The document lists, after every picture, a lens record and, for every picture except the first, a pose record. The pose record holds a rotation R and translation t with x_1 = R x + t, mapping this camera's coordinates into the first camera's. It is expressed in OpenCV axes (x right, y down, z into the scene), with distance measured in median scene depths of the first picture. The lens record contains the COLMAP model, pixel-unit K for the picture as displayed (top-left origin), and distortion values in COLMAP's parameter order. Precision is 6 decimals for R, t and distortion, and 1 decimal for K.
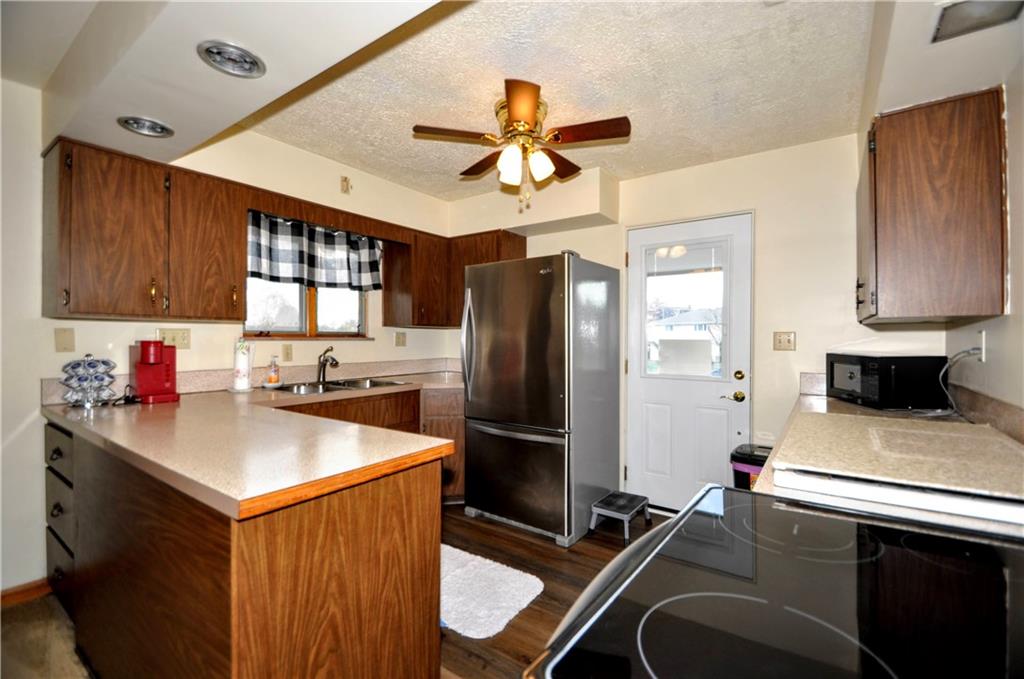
lens RADIAL K [[445.1, 0, 513.2], [0, 445.1, 336.1], [0, 0, 1]] dist [0.000213, -0.011602]
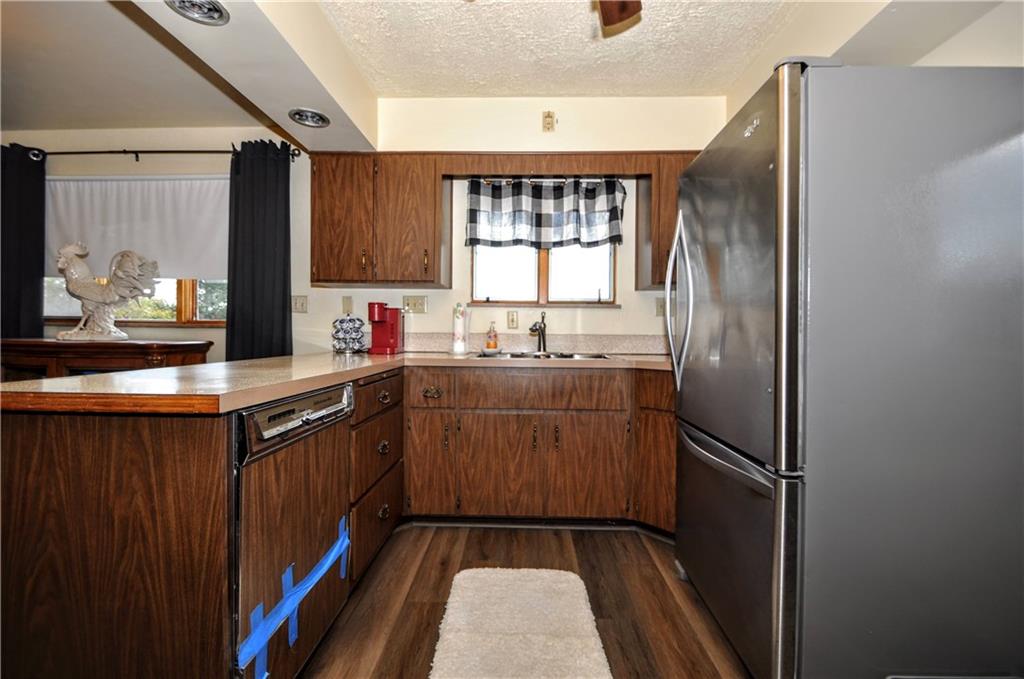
lens RADIAL K [[445.1, 0, 513.2], [0, 445.1, 336.1], [0, 0, 1]] dist [0.000213, -0.011602]
pose [[0.554938, 0.005695, -0.831872, 0.404421], [-0.004354, 0.999983, 0.003941, 0.094615], [0.831880, 0.001434, 0.554953, 0.639067]]
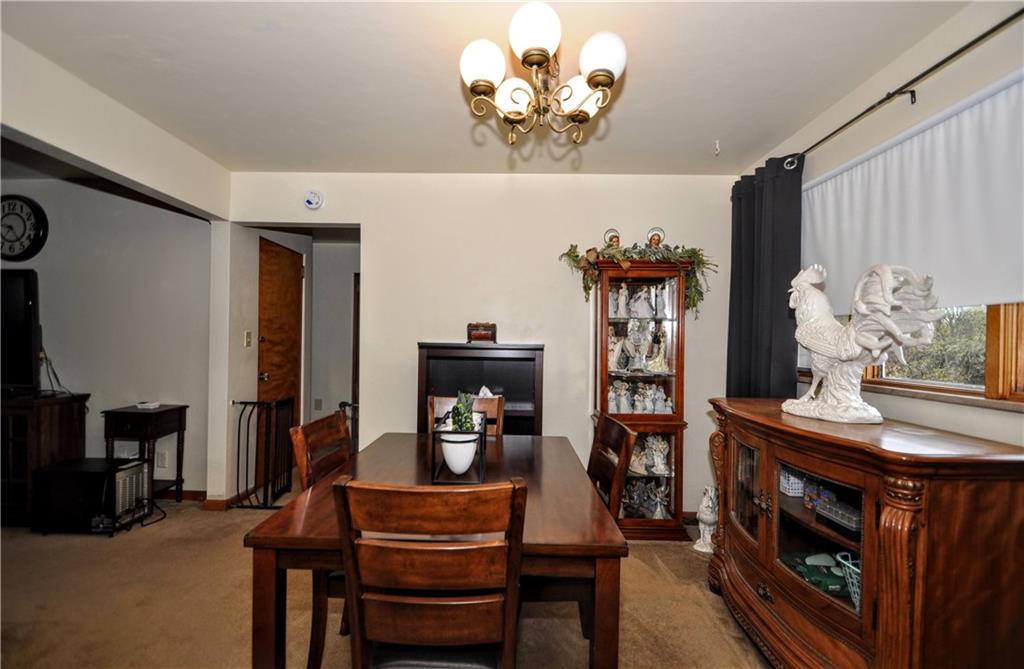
lens RADIAL K [[460.3, 0, 489.8], [0, 460.3, 349.2], [0, 0, 1]] dist [0.000088, -0.012190]
pose [[-0.830233, -0.012929, -0.557267, -0.334792], [-0.019531, 0.999792, 0.005901, 0.003643], [0.557074, 0.015783, -0.830313, 0.682719]]
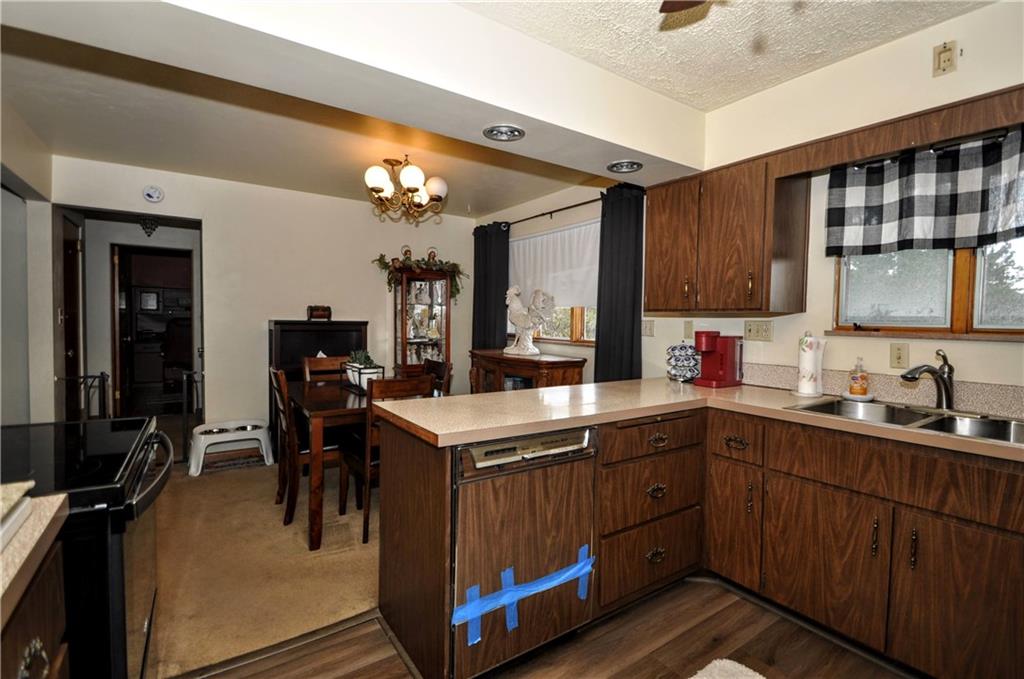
lens RADIAL K [[458.7, 0, 506.0], [0, 458.7, 335.8], [0, 0, 1]] dist [0.015724, -0.022775]
pose [[-0.359232, 0.020875, -0.933015, 0.473159], [-0.013223, 0.999536, 0.027455, -0.004376], [0.933155, 0.022200, -0.358789, 0.953120]]
